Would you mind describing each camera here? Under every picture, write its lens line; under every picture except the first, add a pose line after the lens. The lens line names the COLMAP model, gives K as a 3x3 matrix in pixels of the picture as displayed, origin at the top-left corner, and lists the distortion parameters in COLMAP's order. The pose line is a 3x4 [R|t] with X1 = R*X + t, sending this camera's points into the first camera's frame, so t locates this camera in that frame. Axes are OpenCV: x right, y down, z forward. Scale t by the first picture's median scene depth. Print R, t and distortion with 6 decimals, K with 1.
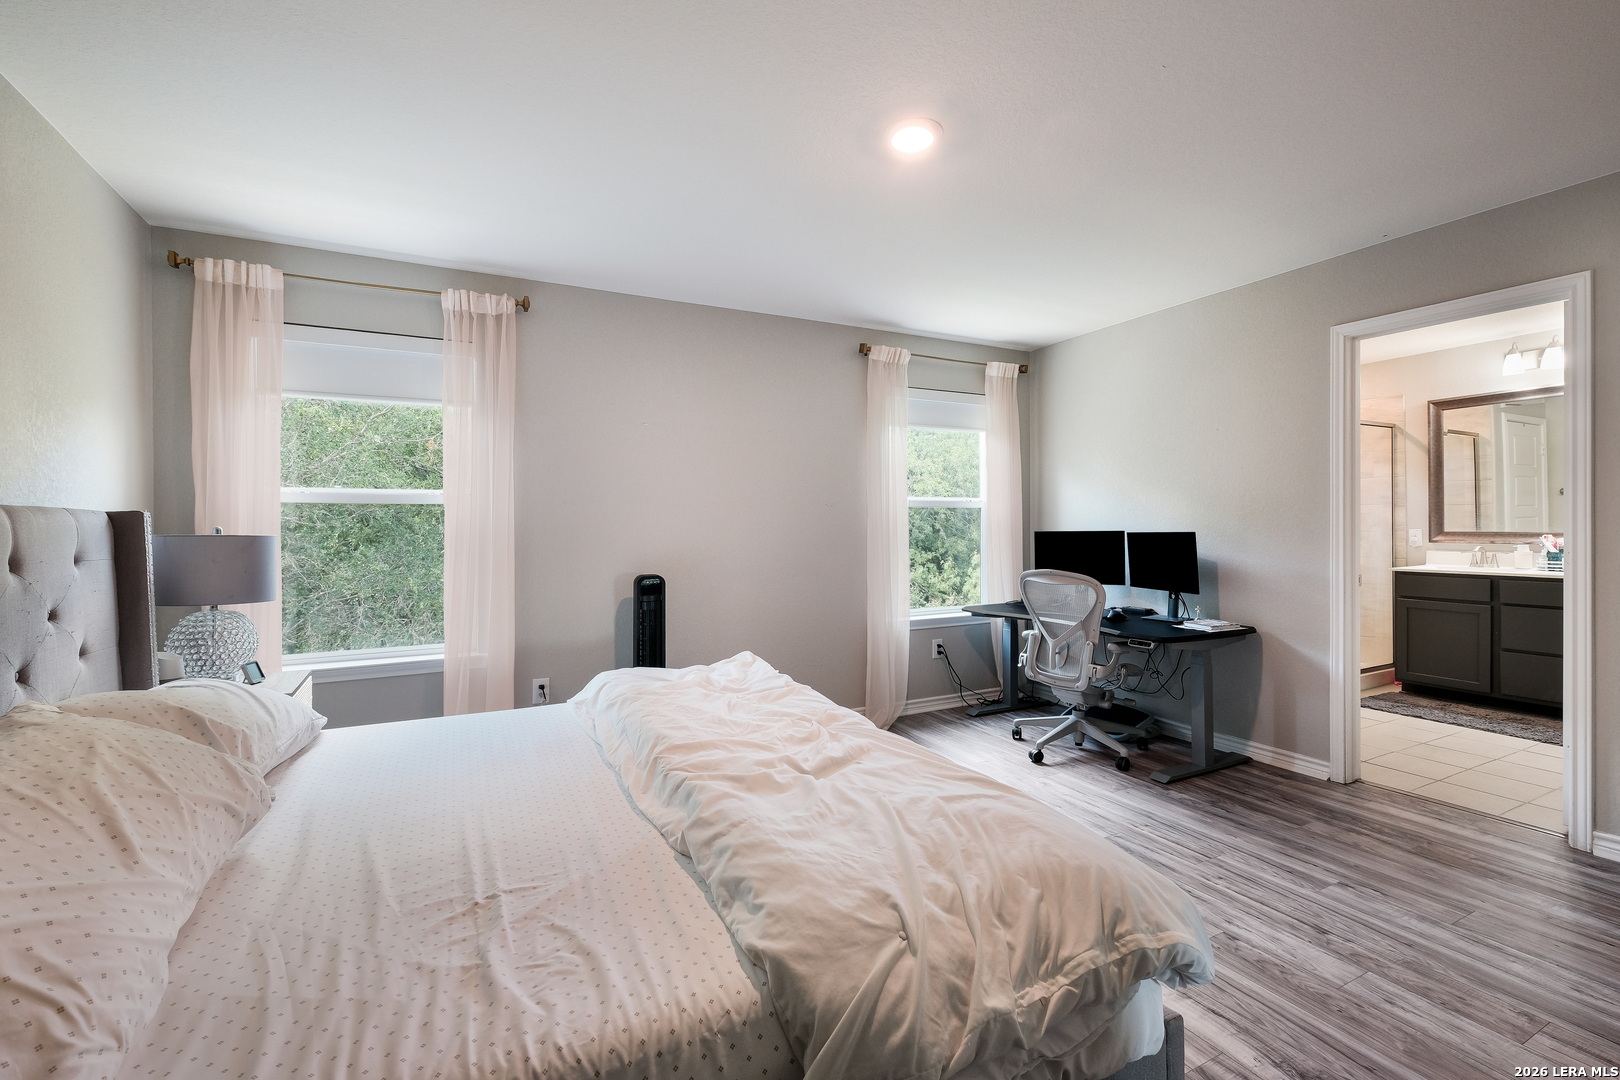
lens RADIAL K [[697.8, 0, 810.7], [0, 697.8, 530.1], [0, 0, 1]] dist [0.001915, 0.000398]
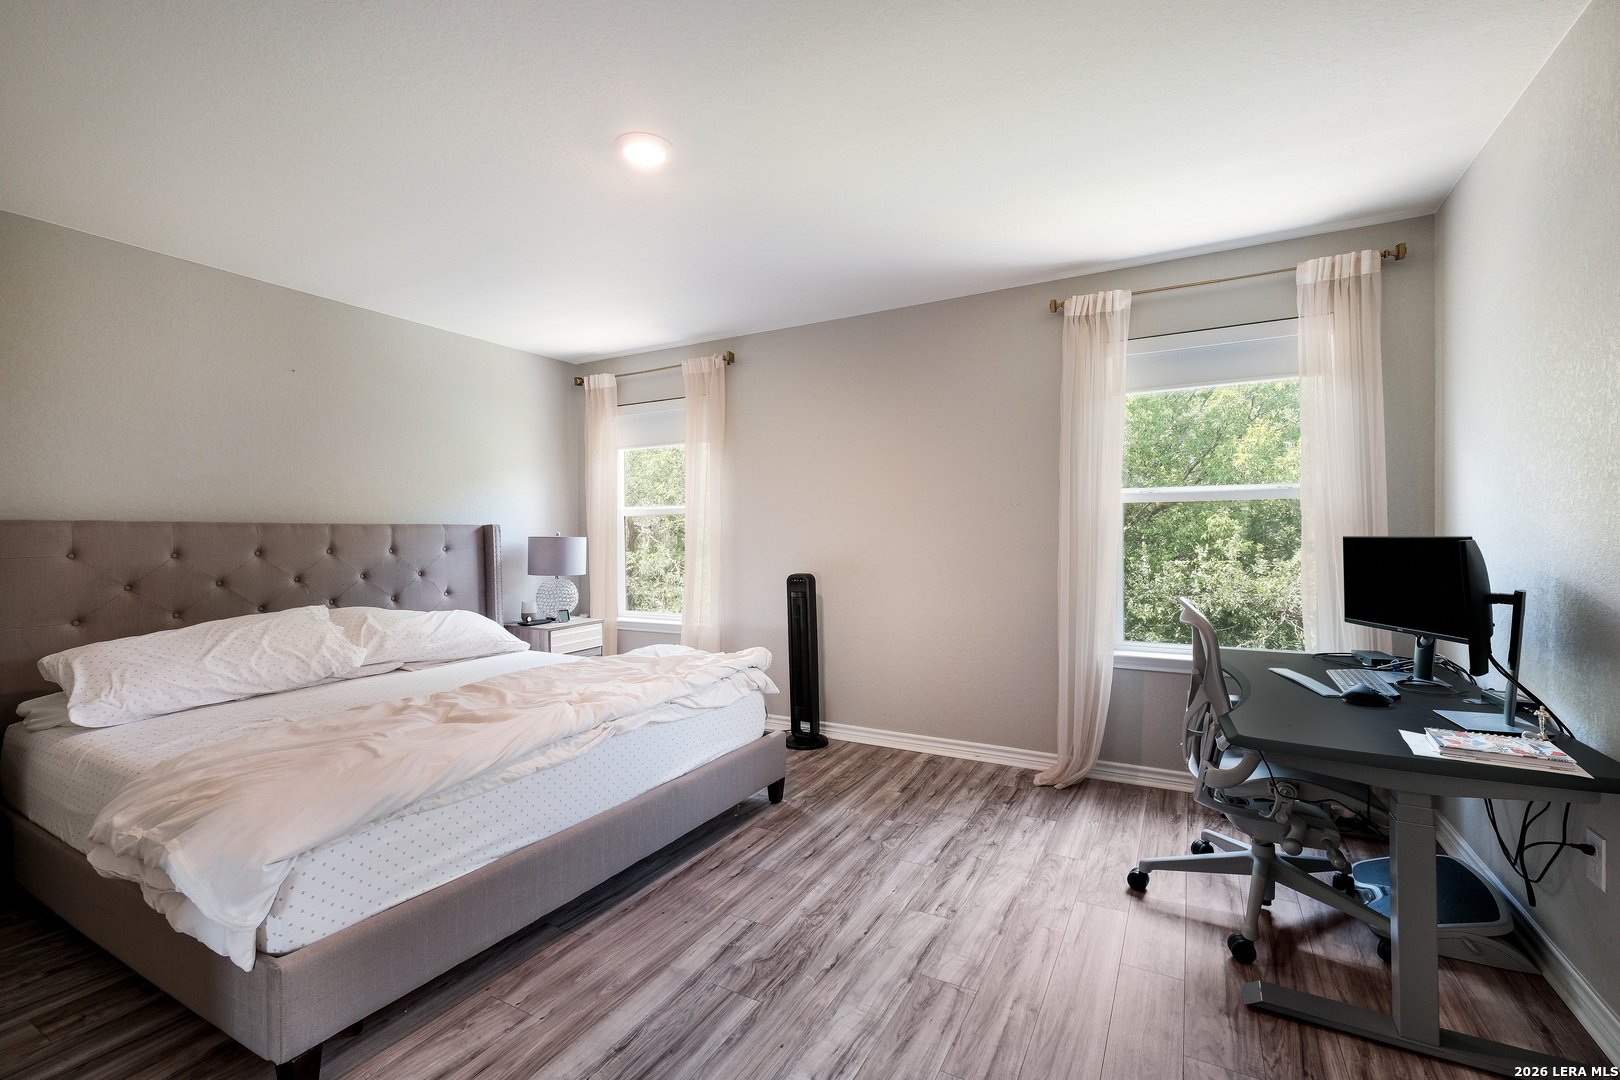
lens RADIAL K [[697.8, 0, 810.7], [0, 697.8, 530.1], [0, 0, 1]] dist [0.001915, 0.000398]
pose [[0.557217, 0.004644, -0.830354, 0.769314], [0.001498, 0.999977, 0.006597, -0.013461], [0.830366, -0.004920, 0.557197, 0.416934]]
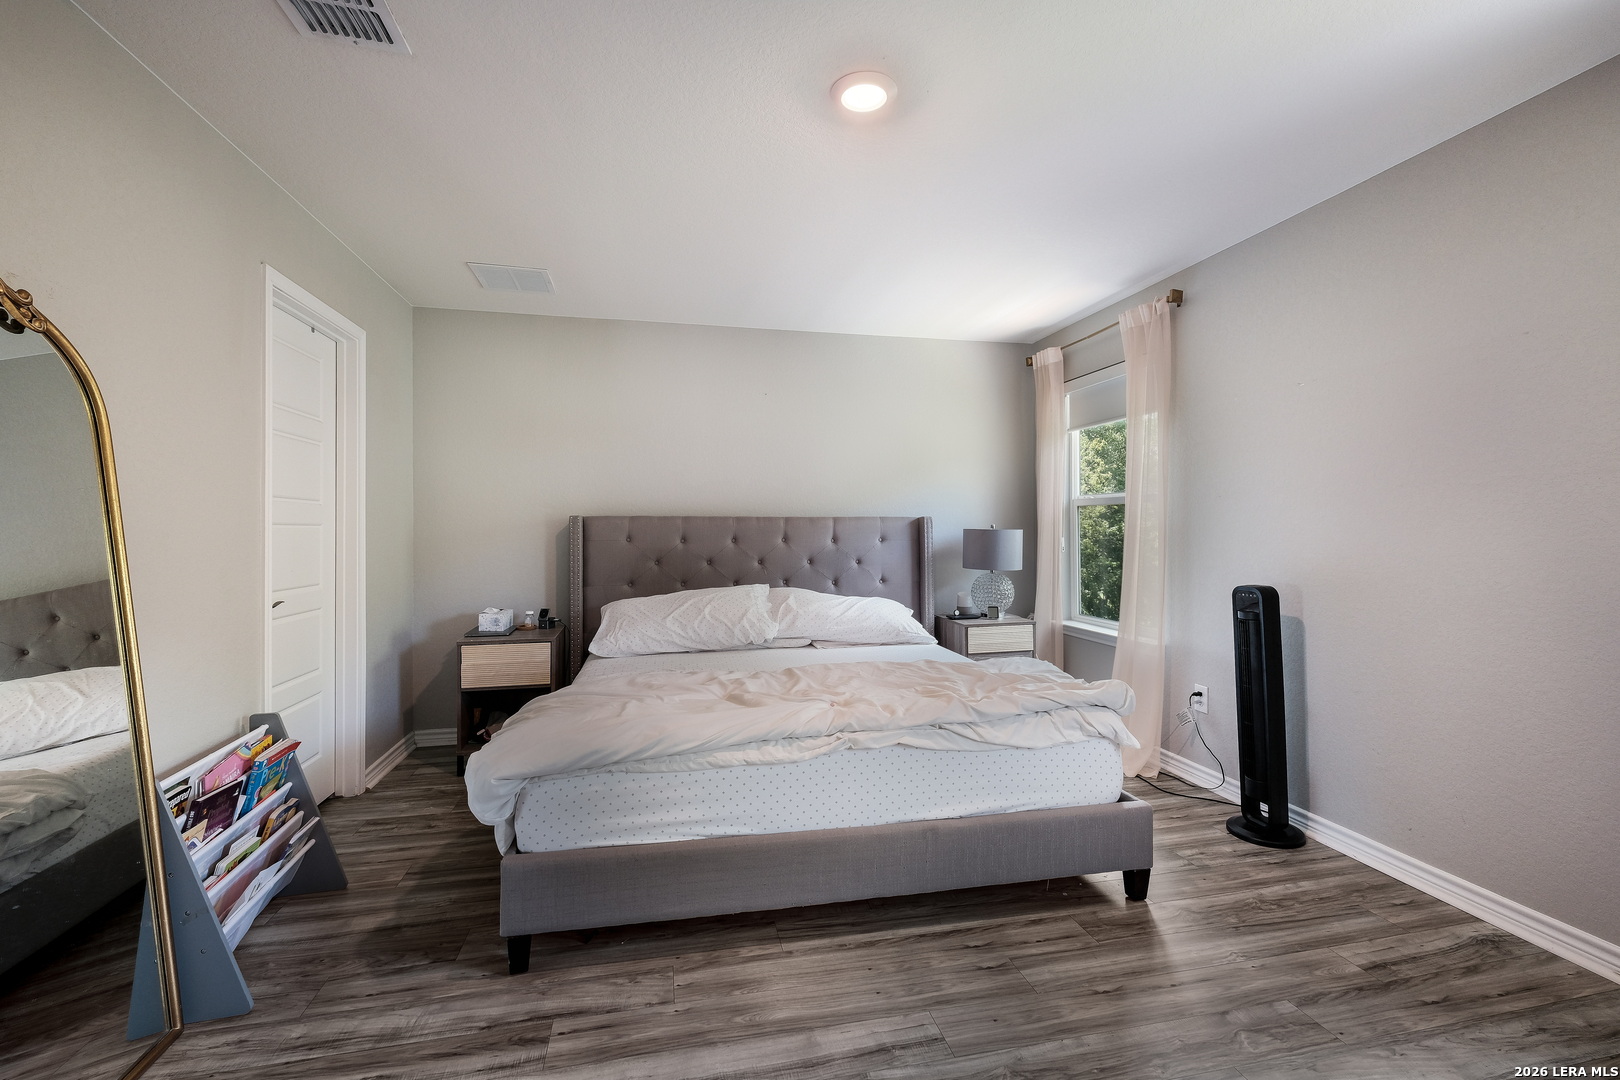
lens RADIAL K [[702.9, 0, 805.0], [0, 702.9, 517.7], [0, 0, 1]] dist [0.005376, 0.000407]
pose [[-0.255846, 0.000353, -0.966717, 0.710988], [0.005337, 0.999985, -0.001047, -0.013933], [0.966703, -0.005427, -0.255844, 0.770564]]
